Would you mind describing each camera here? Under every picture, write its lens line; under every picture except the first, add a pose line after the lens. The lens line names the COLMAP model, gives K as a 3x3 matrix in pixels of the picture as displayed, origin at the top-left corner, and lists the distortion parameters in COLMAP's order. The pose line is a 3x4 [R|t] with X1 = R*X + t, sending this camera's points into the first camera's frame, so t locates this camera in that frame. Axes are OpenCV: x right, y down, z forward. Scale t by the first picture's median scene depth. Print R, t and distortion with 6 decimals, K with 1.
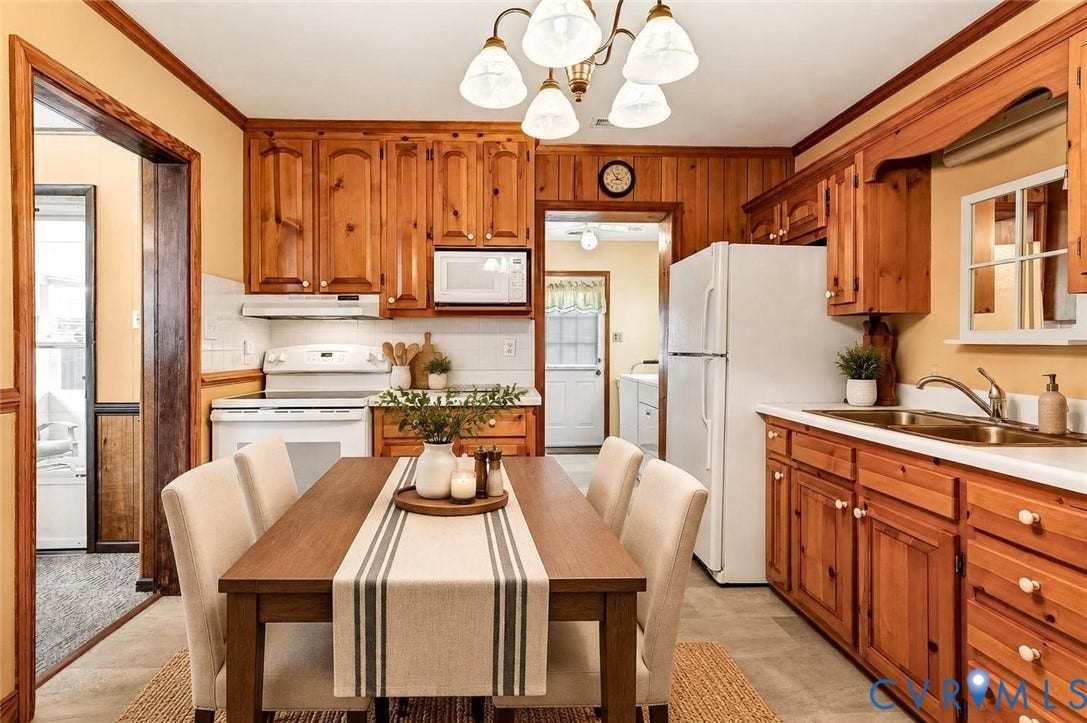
lens RADIAL K [[524.1, 0, 540.7], [0, 524.1, 359.8], [0, 0, 1]] dist [0.006683, -0.000050]
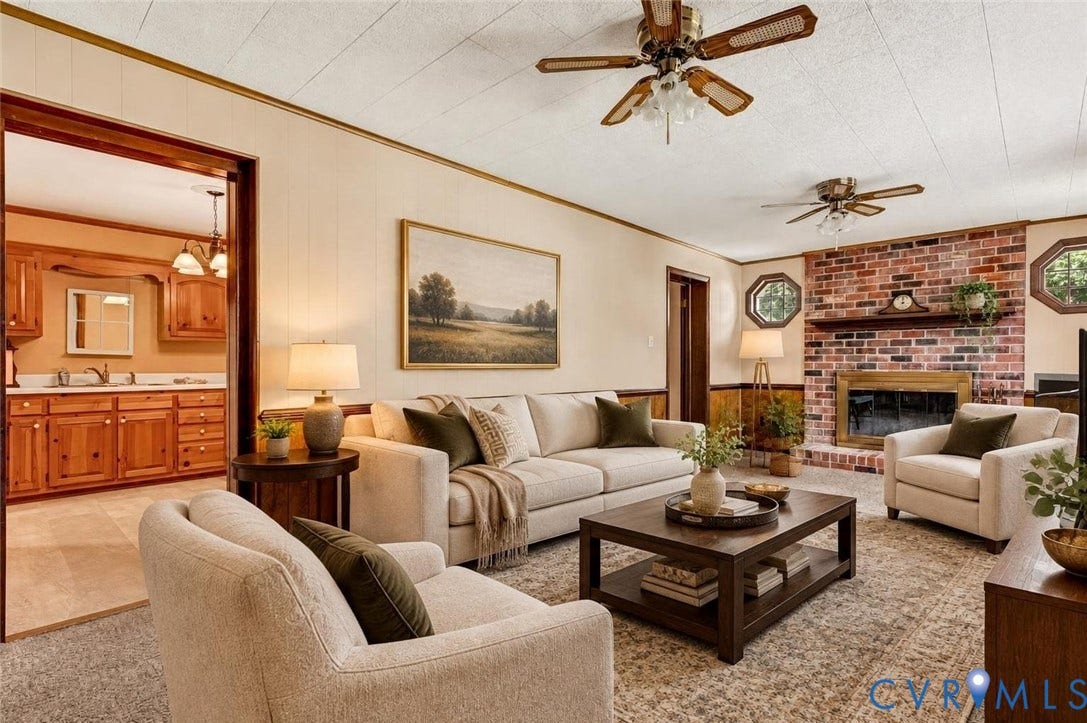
lens RADIAL K [[559.1, 0, 544.4], [0, 559.1, 363.9], [0, 0, 1]] dist [-0.000381, 0.000023]
pose [[-0.667010, -0.003059, 0.745042, -3.376976], [-0.005321, 0.999986, -0.000658, 0.014852], [-0.745030, -0.004403, -0.667017, 1.585813]]
